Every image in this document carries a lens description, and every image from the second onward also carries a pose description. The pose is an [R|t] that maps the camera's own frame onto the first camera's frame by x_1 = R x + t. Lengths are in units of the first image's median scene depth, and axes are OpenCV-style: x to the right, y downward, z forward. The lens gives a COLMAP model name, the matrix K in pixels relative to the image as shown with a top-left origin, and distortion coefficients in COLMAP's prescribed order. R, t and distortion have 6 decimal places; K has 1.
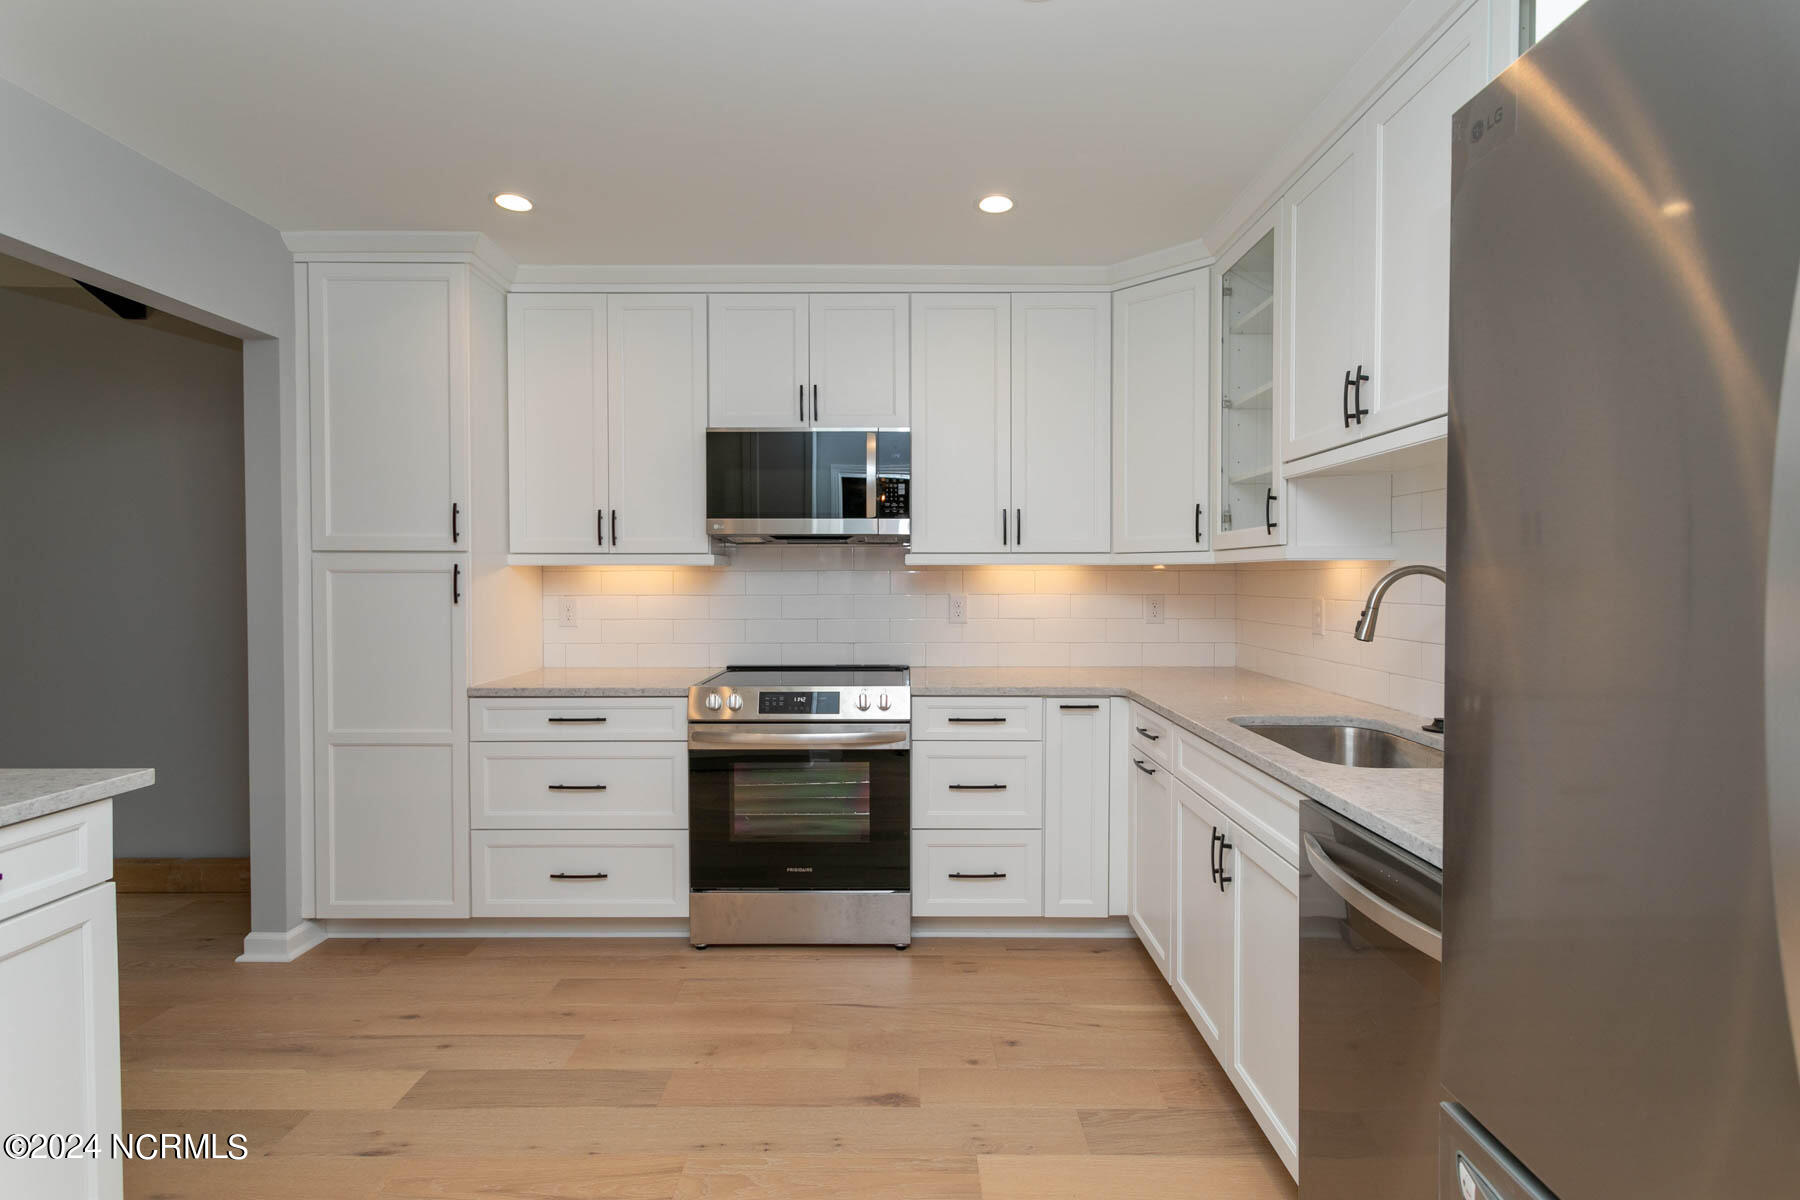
lens RADIAL K [[847.2, 0, 905.2], [0, 847.2, 594.2], [0, 0, 1]] dist [0.003145, 0.001565]
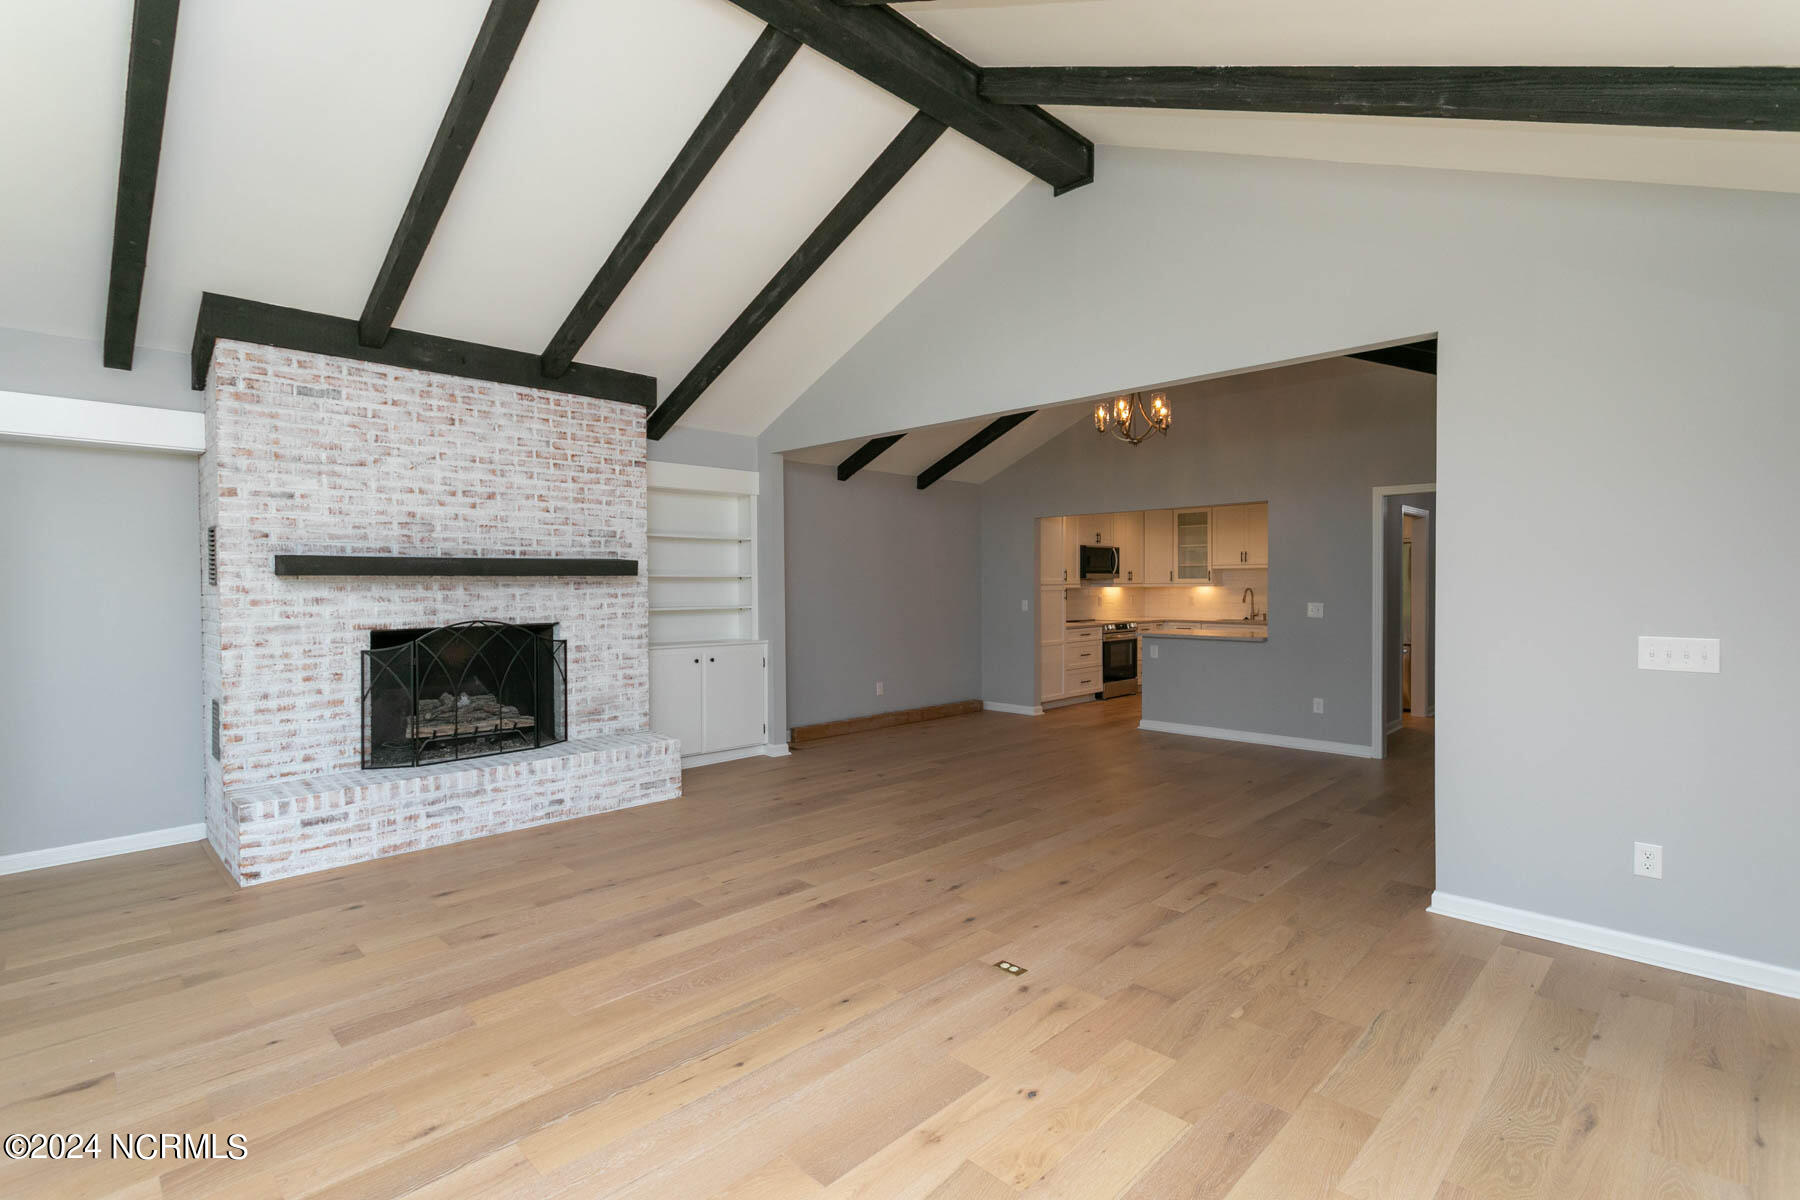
lens RADIAL K [[847.2, 0, 905.2], [0, 847.2, 594.2], [0, 0, 1]] dist [0.003145, 0.001565]
pose [[0.703684, -0.011691, 0.710417, -3.181009], [0.018784, 0.999821, -0.002152, -0.017467], [-0.710265, 0.014858, 0.703777, -0.826959]]
